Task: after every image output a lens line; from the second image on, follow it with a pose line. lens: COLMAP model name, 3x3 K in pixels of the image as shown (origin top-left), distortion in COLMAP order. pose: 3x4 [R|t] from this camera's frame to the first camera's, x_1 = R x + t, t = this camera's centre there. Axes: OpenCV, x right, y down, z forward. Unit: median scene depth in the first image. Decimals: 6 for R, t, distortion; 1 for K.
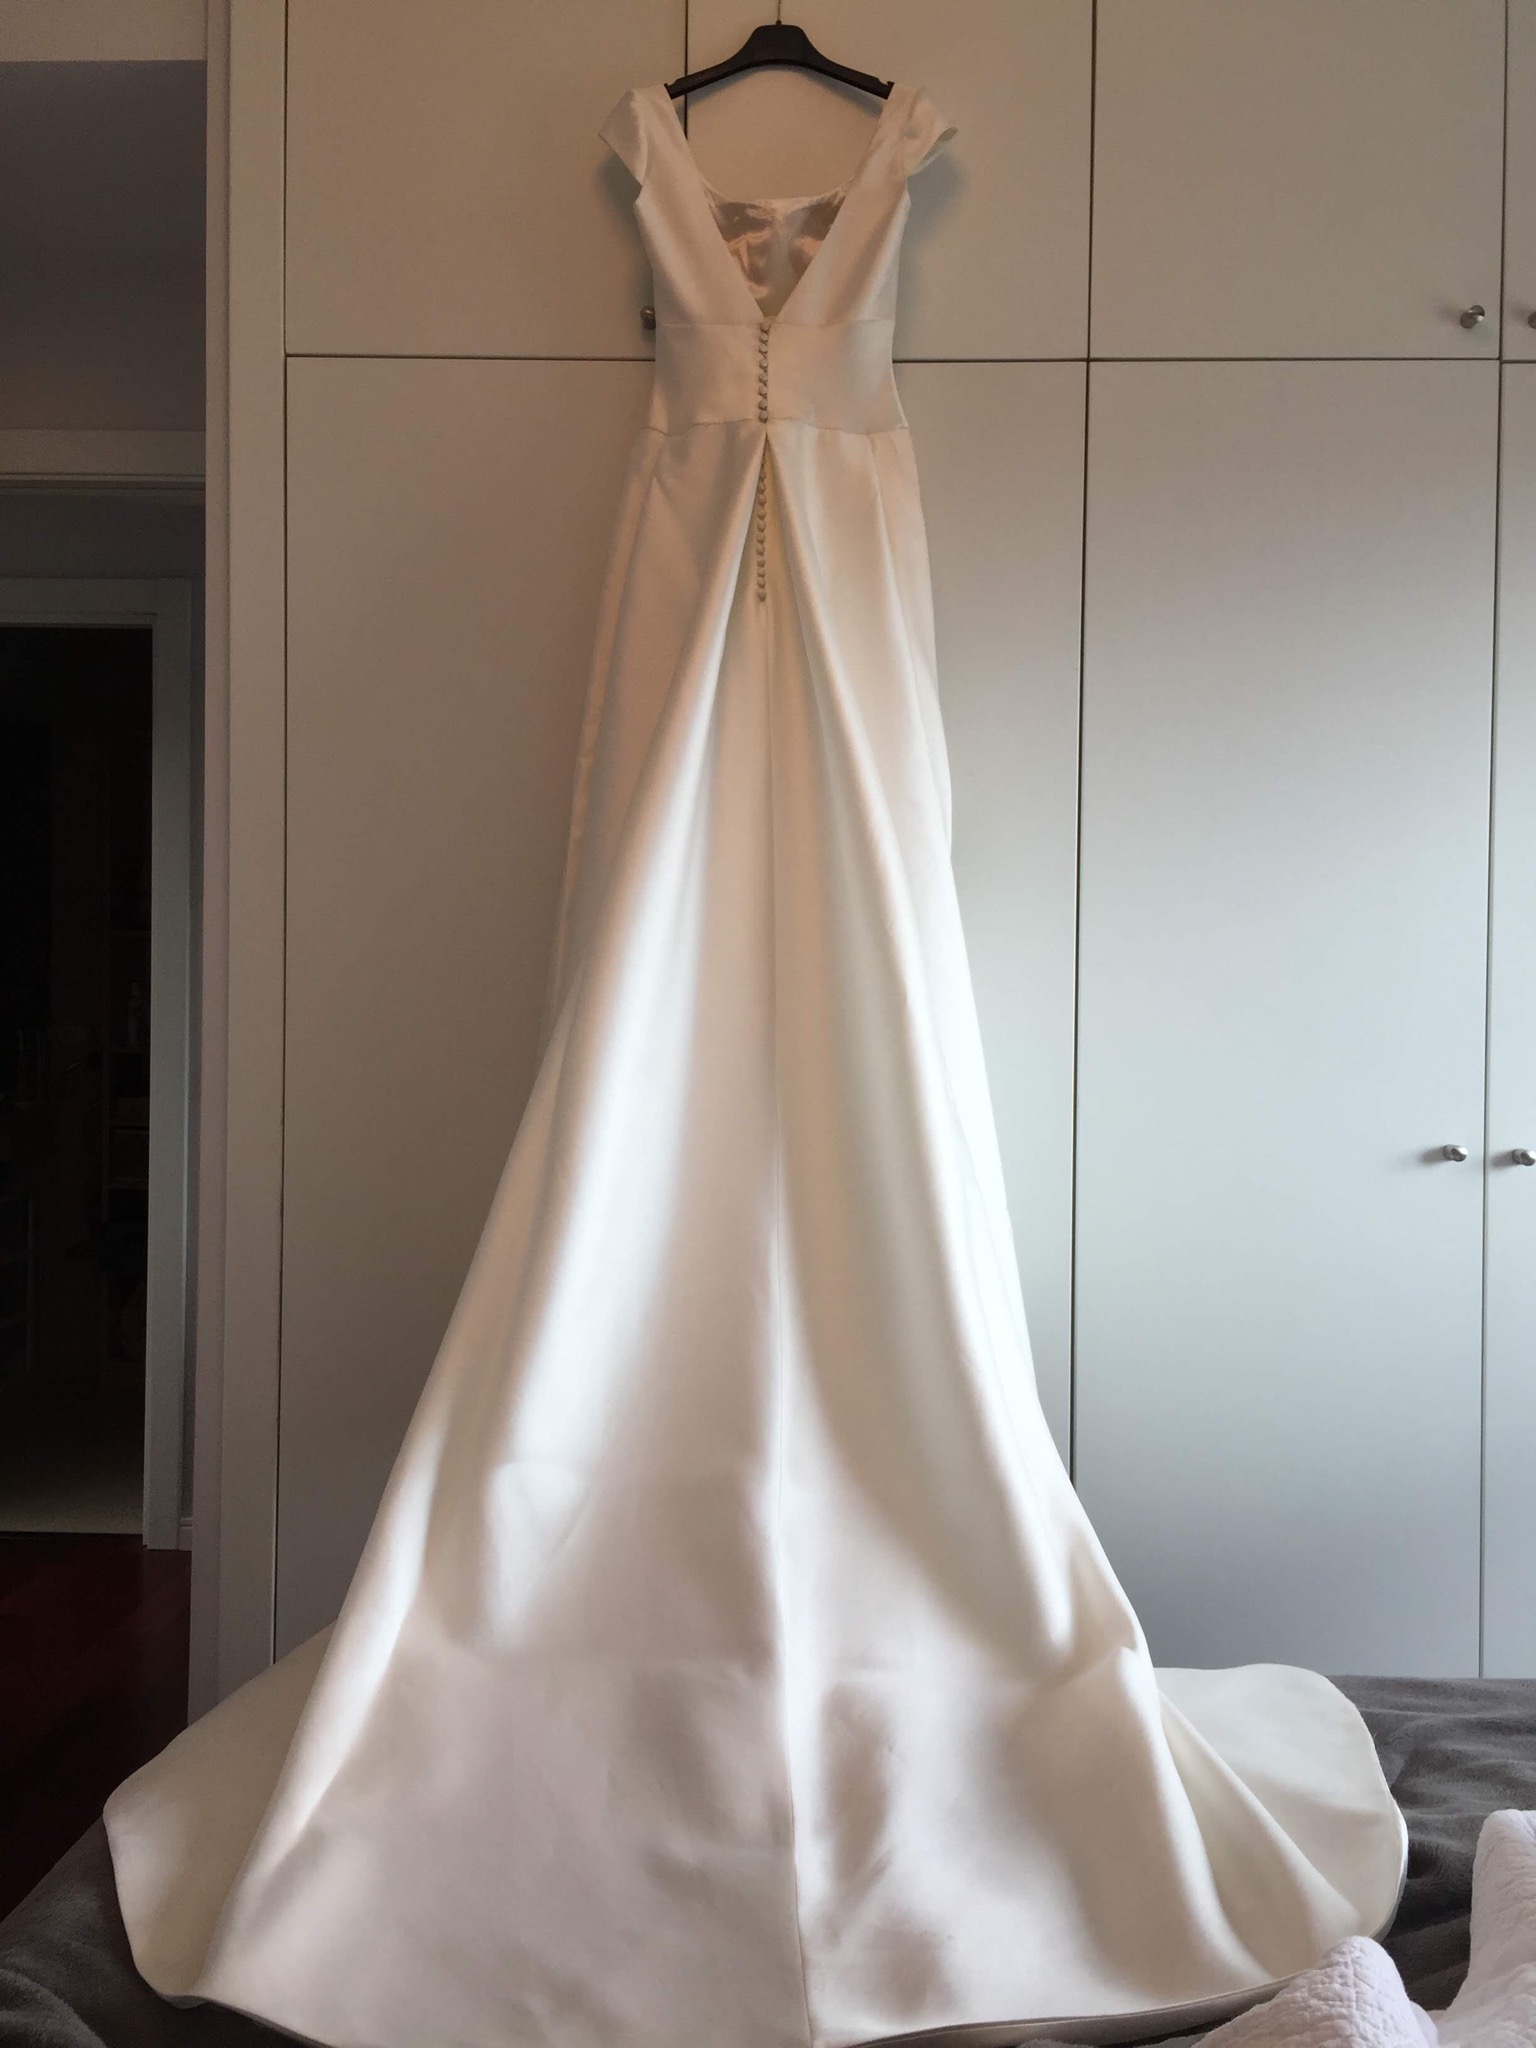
lens RADIAL K [[1781.5, 0, 779.3], [0, 1781.5, 1041.7], [0, 0, 1]] dist [0.093106, -0.121148]
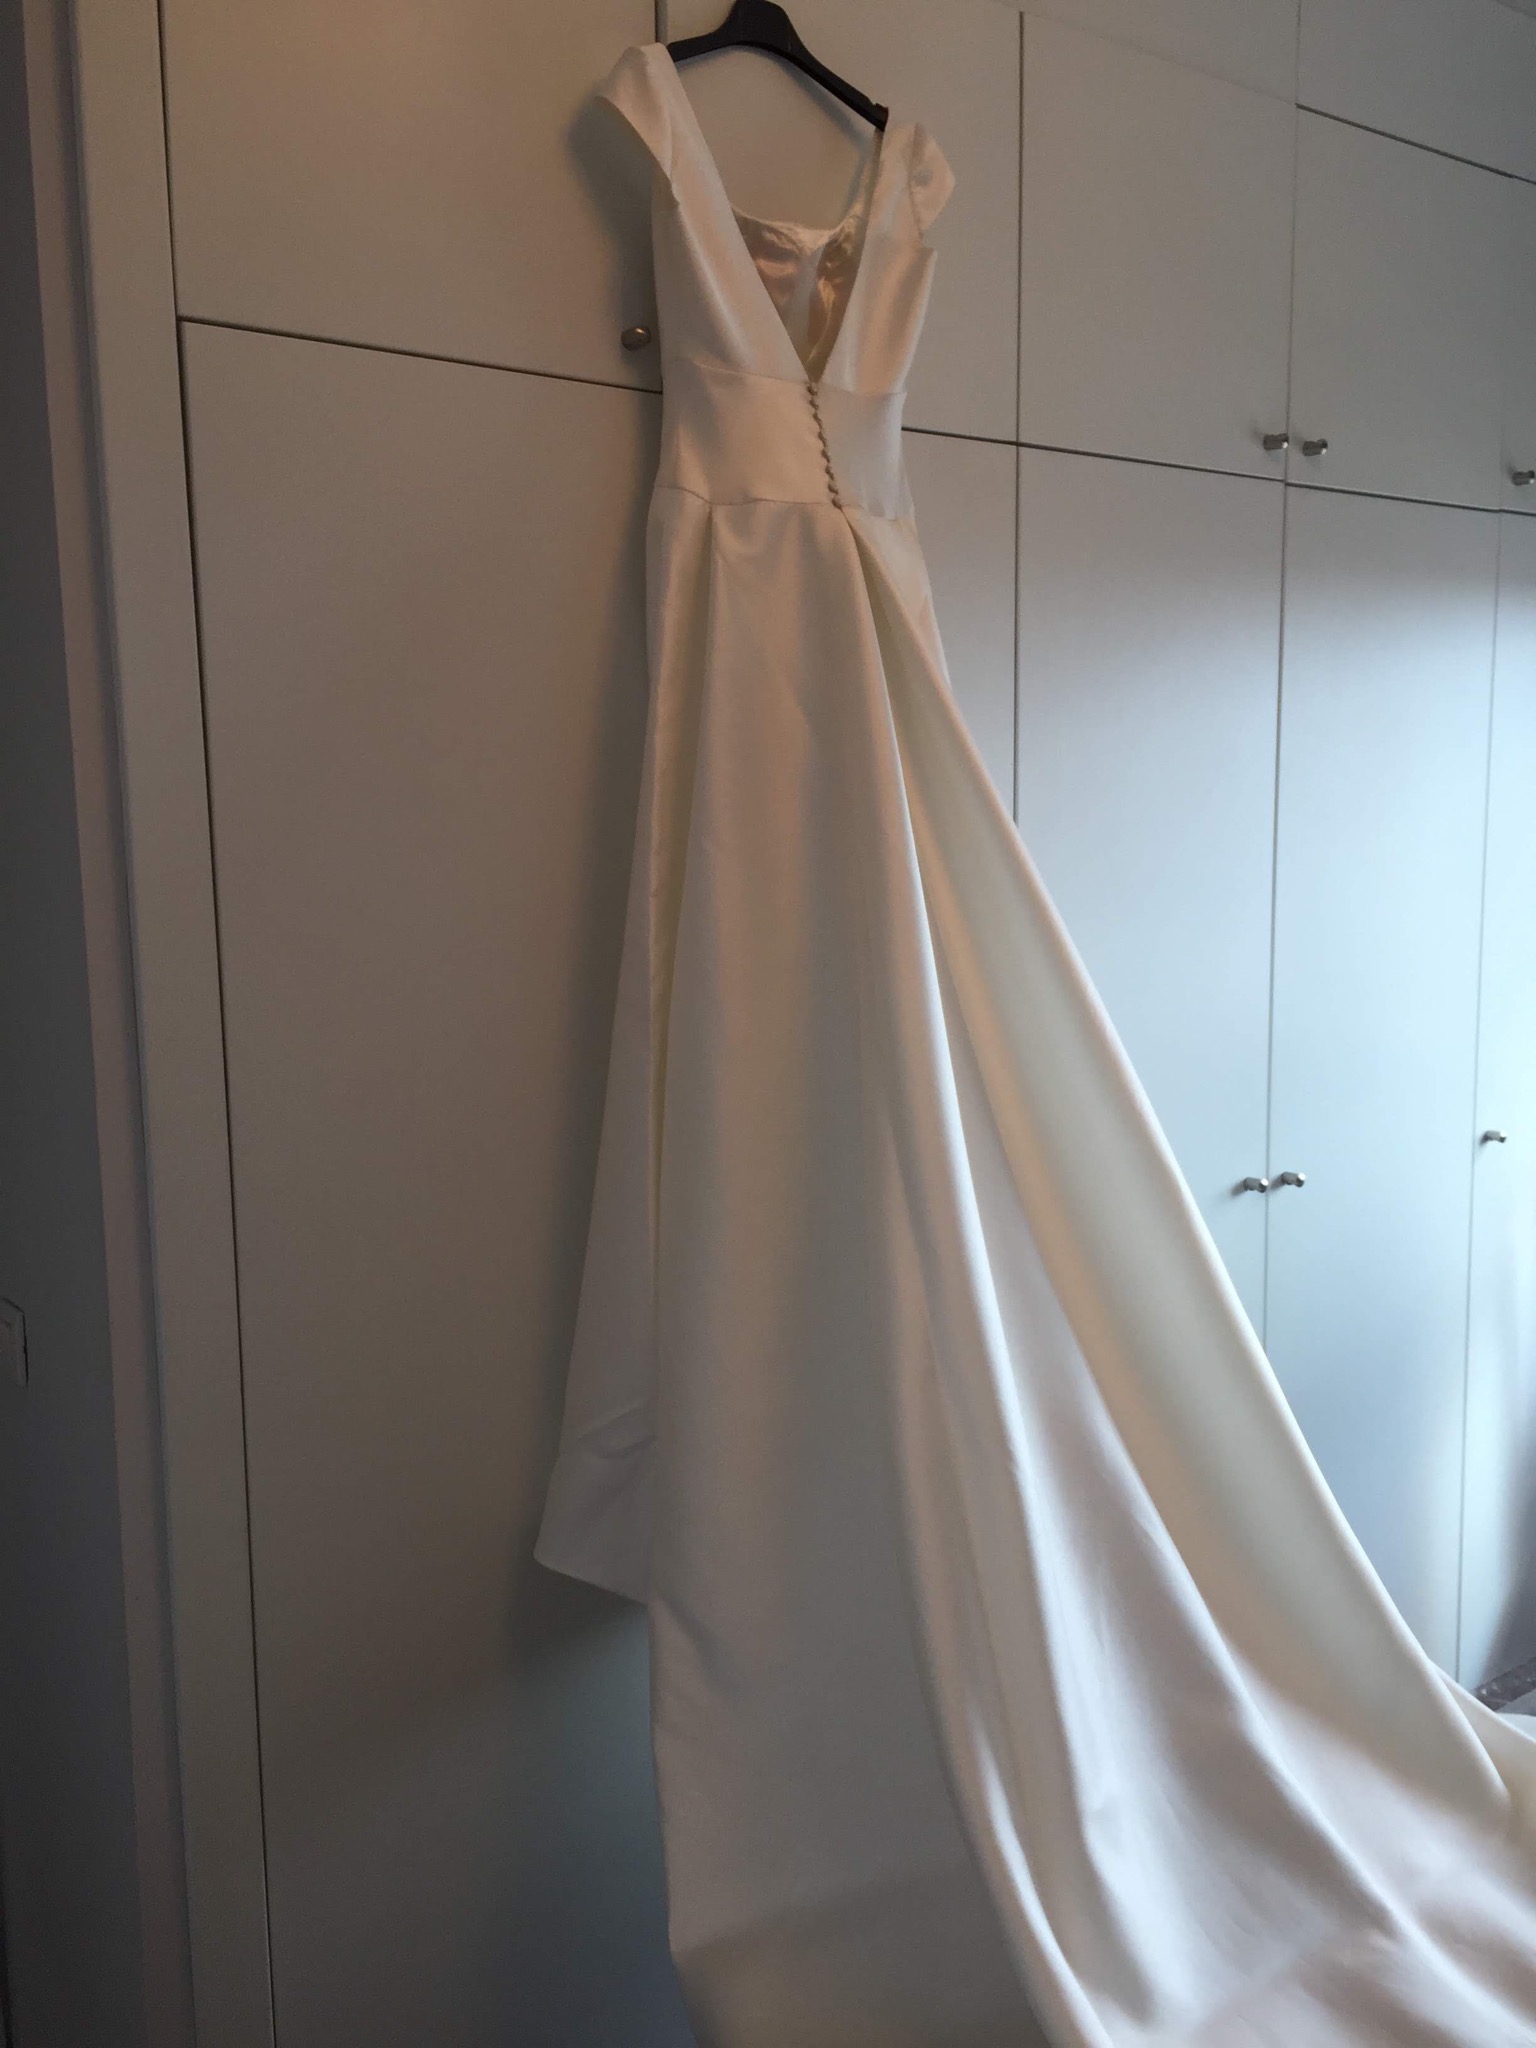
lens RADIAL K [[1781.5, 0, 770.8], [0, 1781.5, 1040.2], [0, 0, 1]] dist [0.093106, -0.121148]
pose [[0.781093, -0.111297, 0.614416, -0.567705], [0.037052, 0.990514, 0.132321, -0.195281], [-0.623315, -0.080590, 0.777807, 0.307303]]
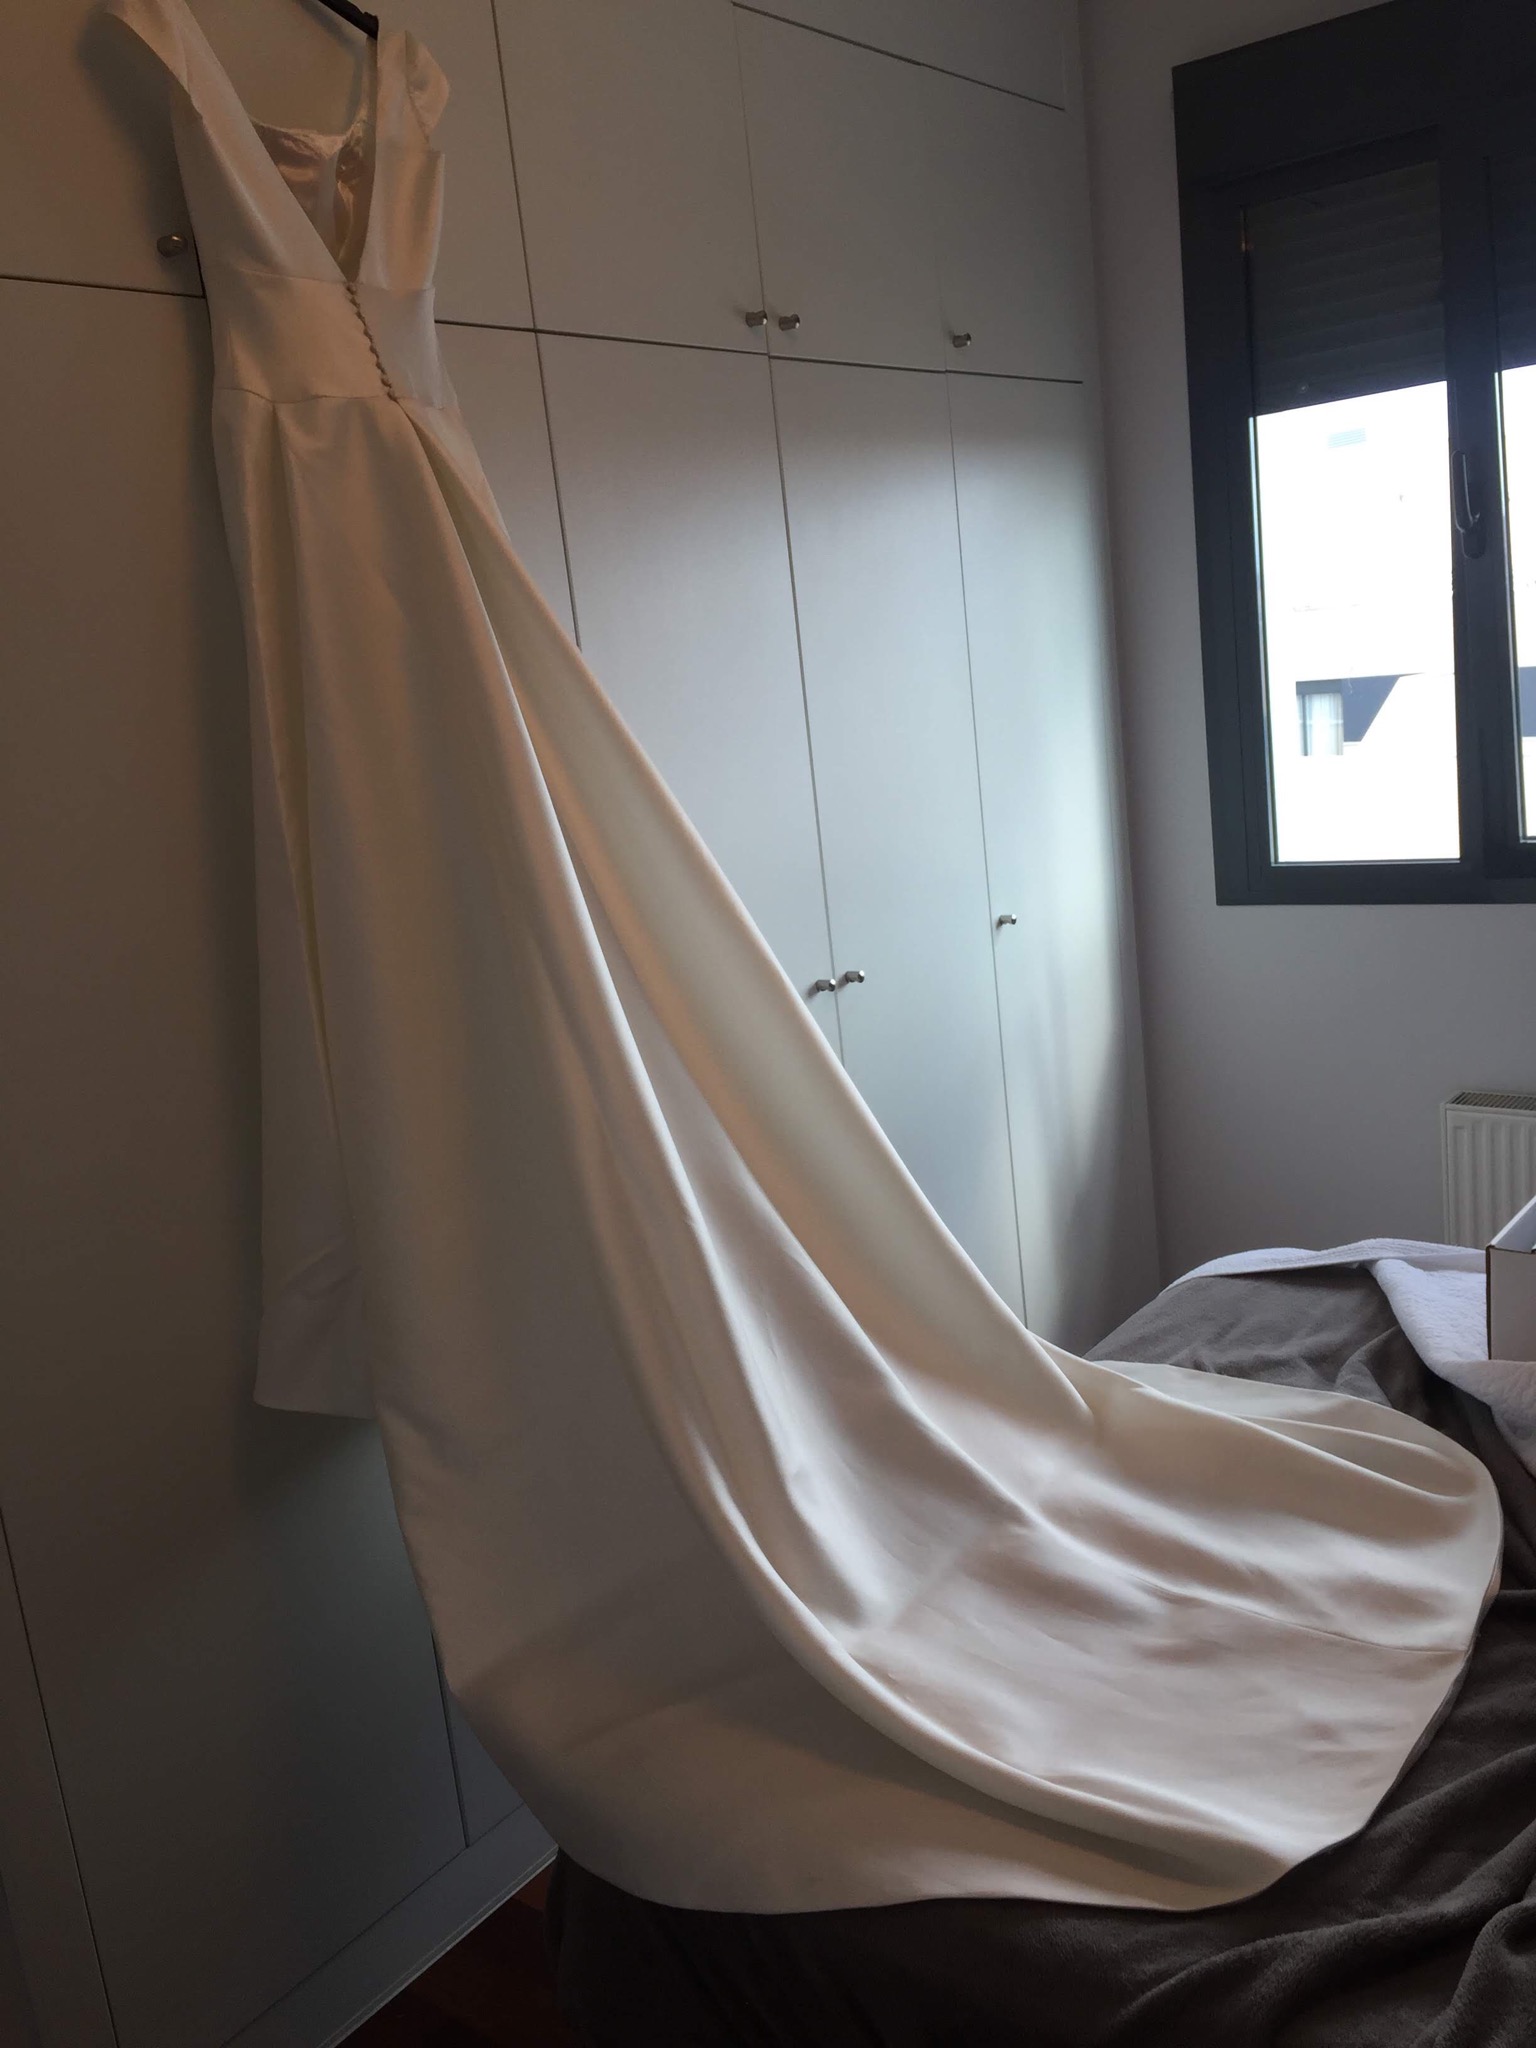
lens RADIAL K [[1781.5, 0, 788.8], [0, 1781.5, 1039.8], [0, 0, 1]] dist [0.093106, -0.121148]
pose [[0.563729, -0.253526, 0.786088, -0.683288], [0.129413, 0.967083, 0.219094, -0.191357], [-0.815759, -0.021780, 0.577982, 0.265120]]
